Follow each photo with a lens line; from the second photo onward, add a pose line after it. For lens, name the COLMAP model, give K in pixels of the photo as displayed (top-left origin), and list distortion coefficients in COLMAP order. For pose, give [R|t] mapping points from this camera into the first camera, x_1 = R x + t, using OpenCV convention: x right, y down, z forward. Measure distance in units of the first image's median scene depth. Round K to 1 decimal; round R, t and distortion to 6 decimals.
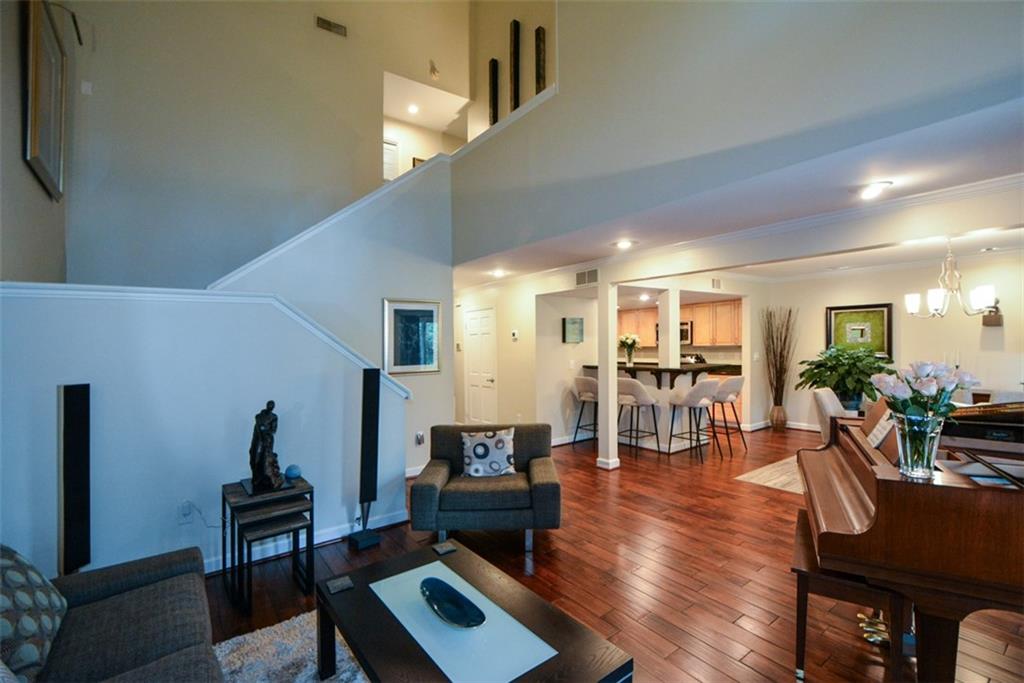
lens RADIAL K [[446.5, 0, 515.0], [0, 446.5, 364.3], [0, 0, 1]] dist [0.003675, 0.000181]
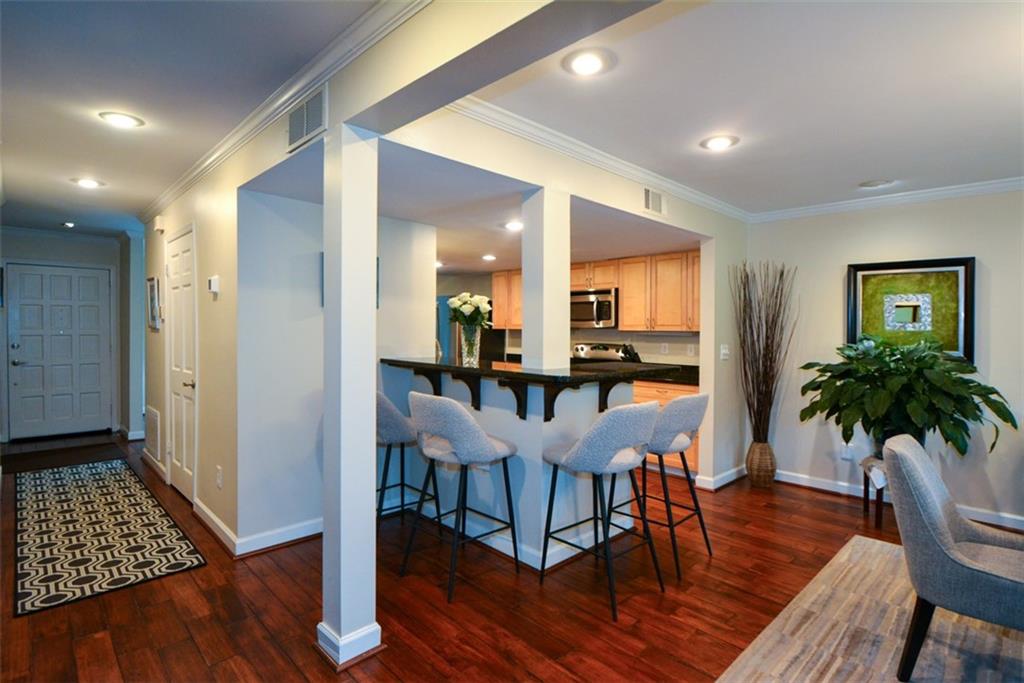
lens RADIAL K [[494.4, 0, 507.2], [0, 494.4, 333.4], [0, 0, 1]] dist [-0.001253, -0.000375]
pose [[0.992838, 0.034755, 0.114298, 0.228640], [-0.030200, 0.998688, -0.041347, -0.007448], [-0.115585, 0.037599, 0.992586, 0.476371]]
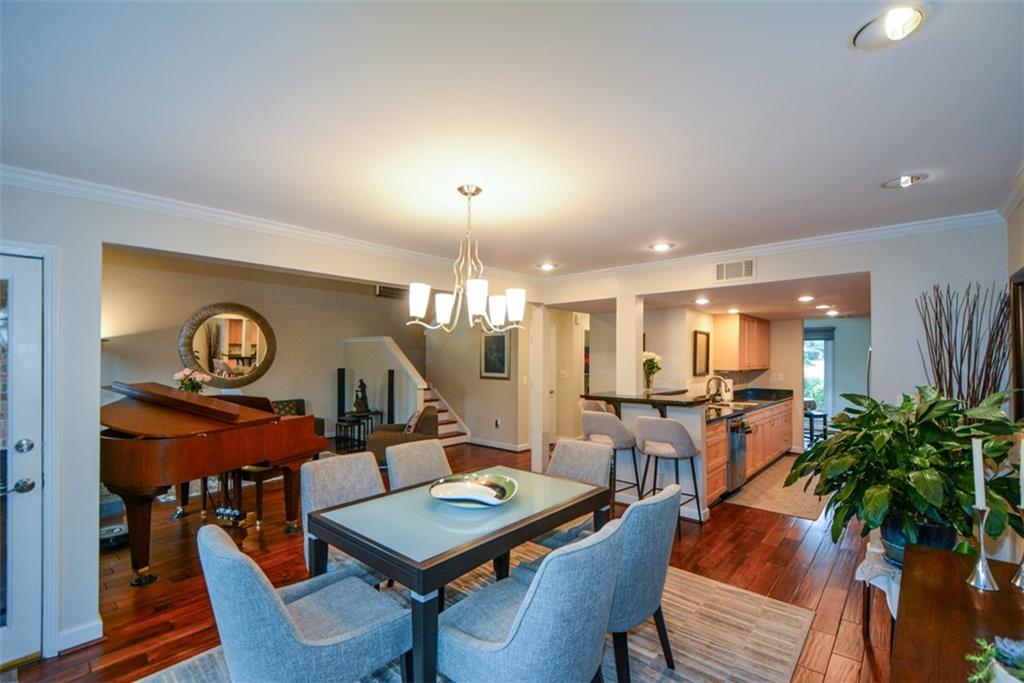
lens RADIAL K [[446.5, 0, 515.0], [0, 446.5, 364.3], [0, 0, 1]] dist [0.003675, 0.000181]
pose [[0.205544, 0.033137, -0.978087, 1.005518], [-0.055020, 0.998237, 0.022257, -0.050691], [0.977100, 0.049240, 0.207005, 0.586871]]
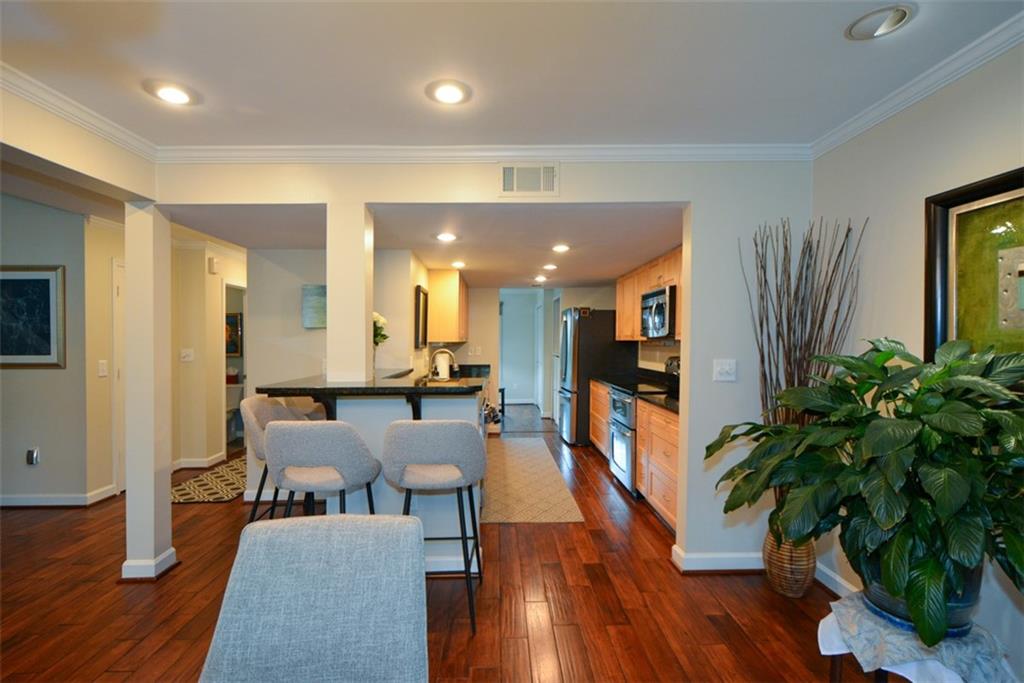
lens RADIAL K [[465.4, 0, 503.9], [0, 465.4, 344.2], [0, 0, 1]] dist [-0.001542, -0.000117]
pose [[0.810922, 0.021560, -0.584757, 0.686738], [-0.040952, 0.998962, -0.019959, -0.025767], [0.583720, 0.040132, 0.810963, 0.658417]]
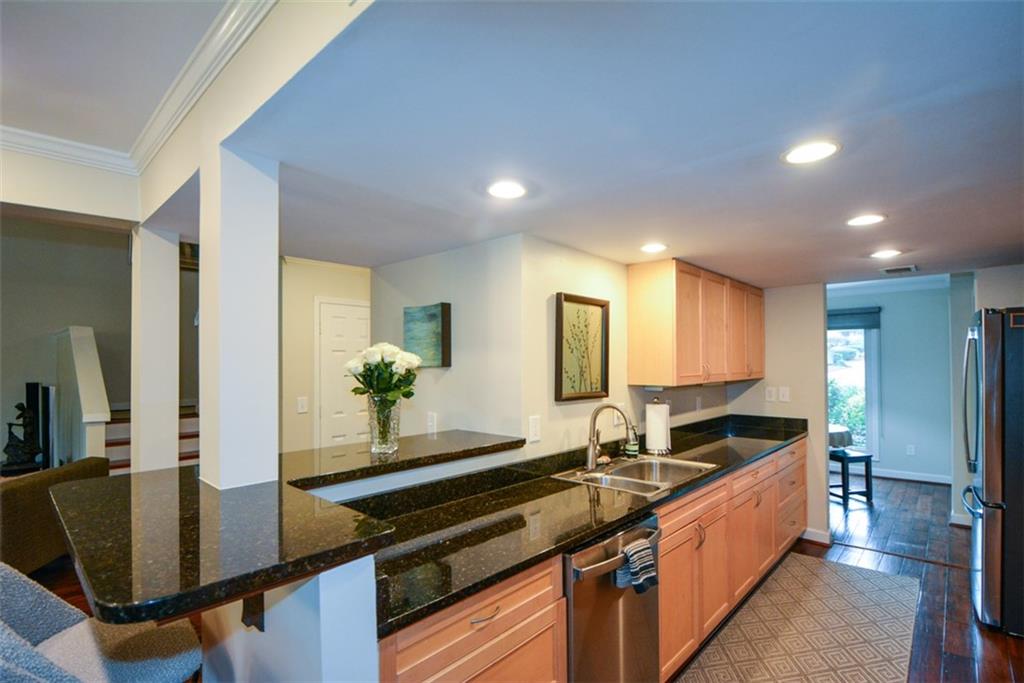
lens RADIAL K [[490.4, 0, 510.3], [0, 490.4, 364.4], [0, 0, 1]] dist [0.000890, -0.000029]
pose [[0.189913, 0.023615, -0.981517, 0.594304], [-0.045765, 0.998837, 0.015177, -0.063422], [0.980734, 0.042037, 0.190773, 1.011992]]
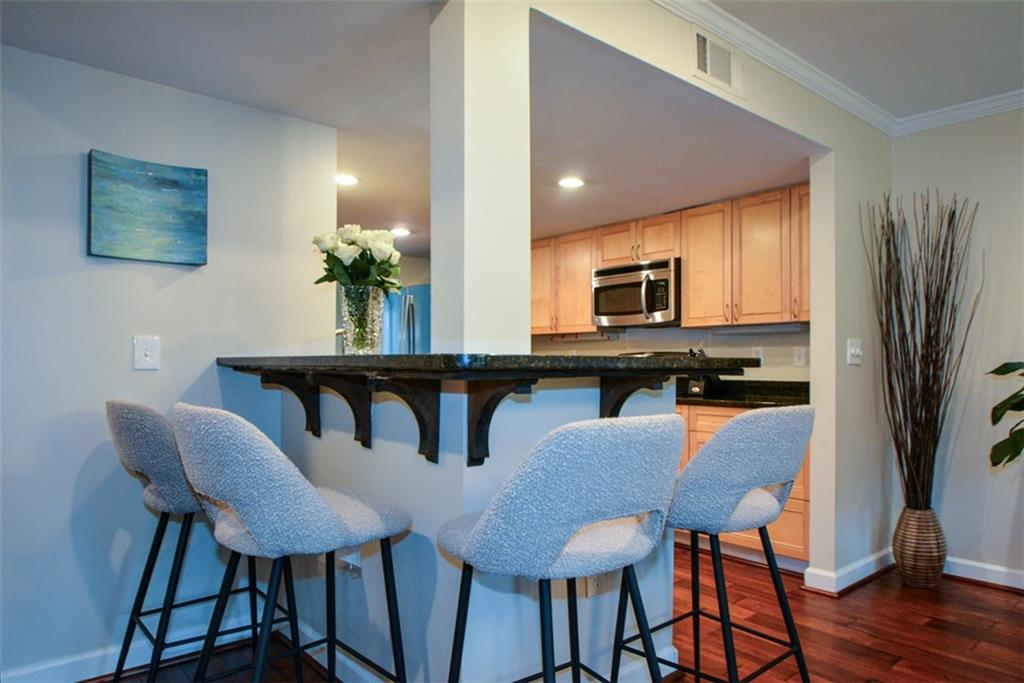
lens RADIAL K [[650.1, 0, 563.2], [0, 650.1, 365.1], [0, 0, 1]] dist [-0.013599, -0.002607]
pose [[0.995156, 0.028135, 0.094198, 0.327646], [-0.023797, 0.998618, -0.046868, 0.020916], [-0.095386, 0.044400, 0.994450, 0.631019]]
